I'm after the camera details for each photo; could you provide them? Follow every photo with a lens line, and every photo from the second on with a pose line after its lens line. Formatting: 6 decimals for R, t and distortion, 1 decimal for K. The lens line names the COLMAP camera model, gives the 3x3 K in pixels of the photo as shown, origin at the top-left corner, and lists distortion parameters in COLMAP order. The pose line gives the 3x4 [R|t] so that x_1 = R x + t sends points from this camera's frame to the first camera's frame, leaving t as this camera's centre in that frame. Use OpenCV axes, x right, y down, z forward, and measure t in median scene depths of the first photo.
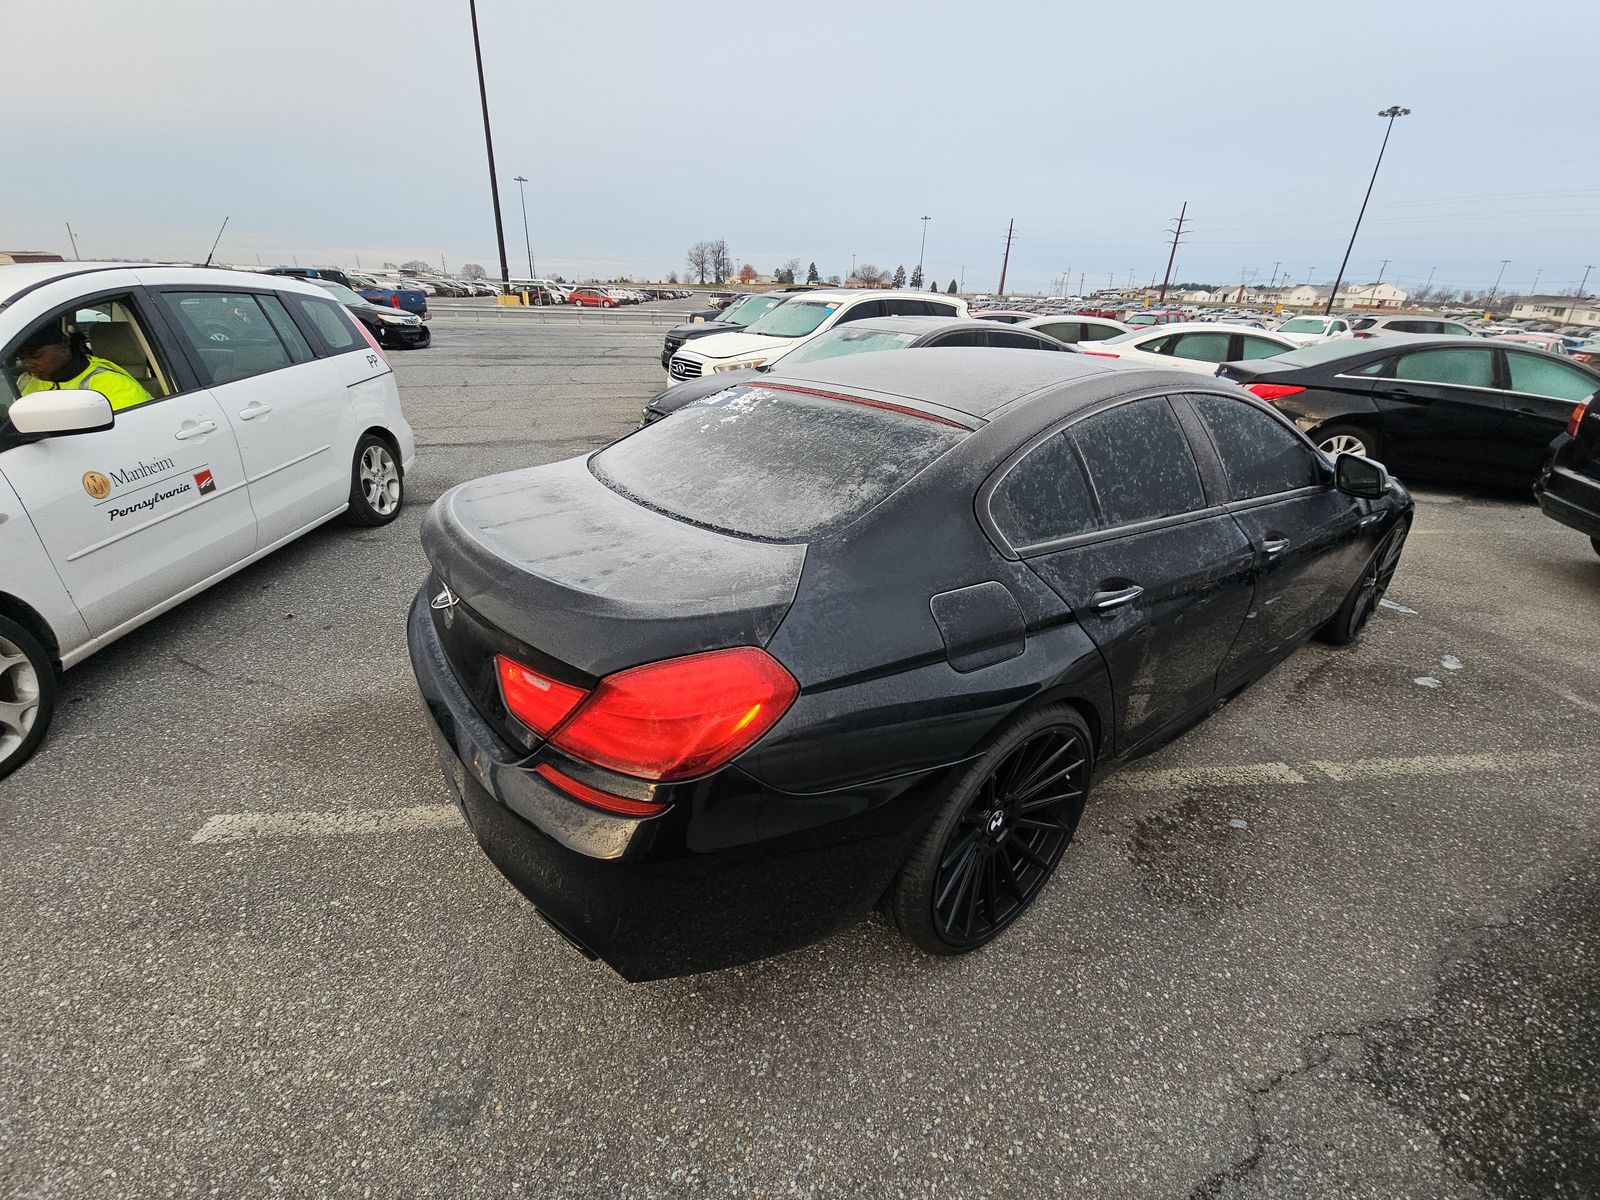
lens RADIAL K [[653.4, 0, 780.3], [0, 653.4, 598.7], [0, 0, 1]] dist [0.016644, -0.014901]
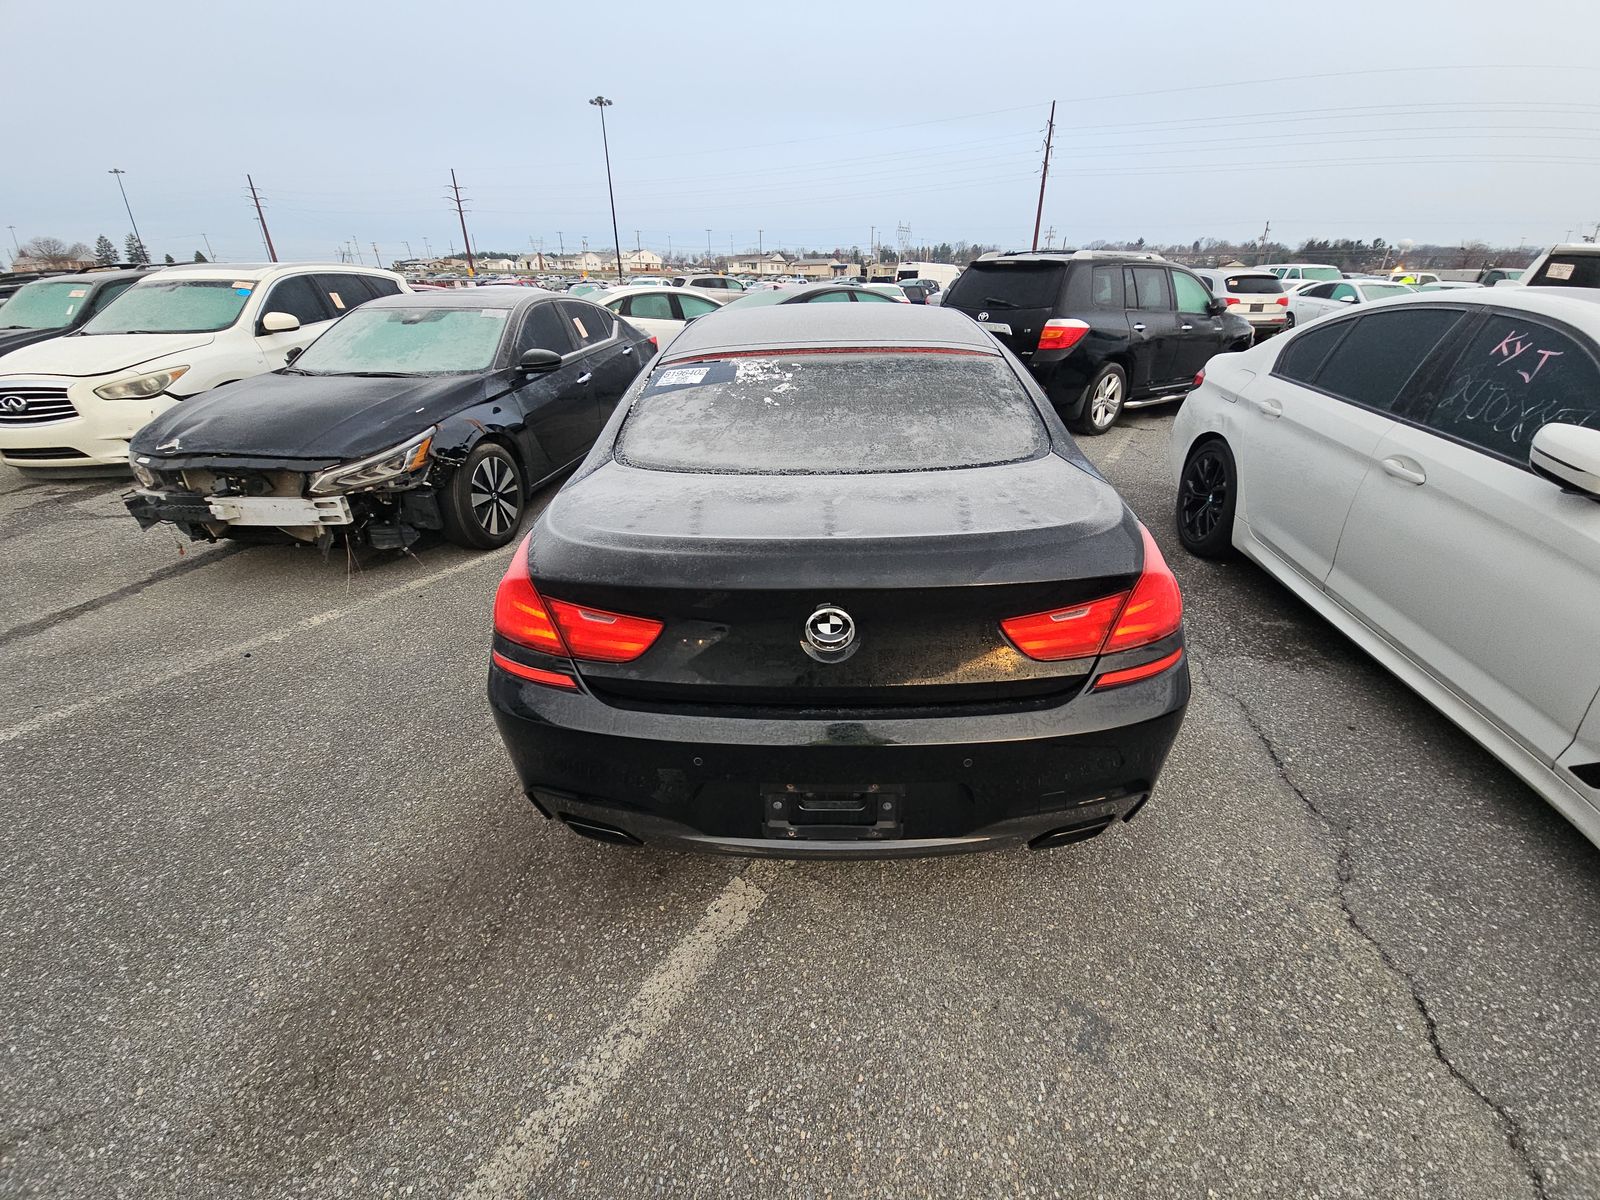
lens RADIAL K [[680.9, 0, 800.0], [0, 680.9, 600.0], [0, 0, 1]] dist [0.004790, -0.008676]
pose [[0.607679, -0.368486, 0.703523, -0.831578], [0.352010, 0.919047, 0.177317, -0.146048], [-0.711910, 0.139895, 0.688196, 0.309029]]
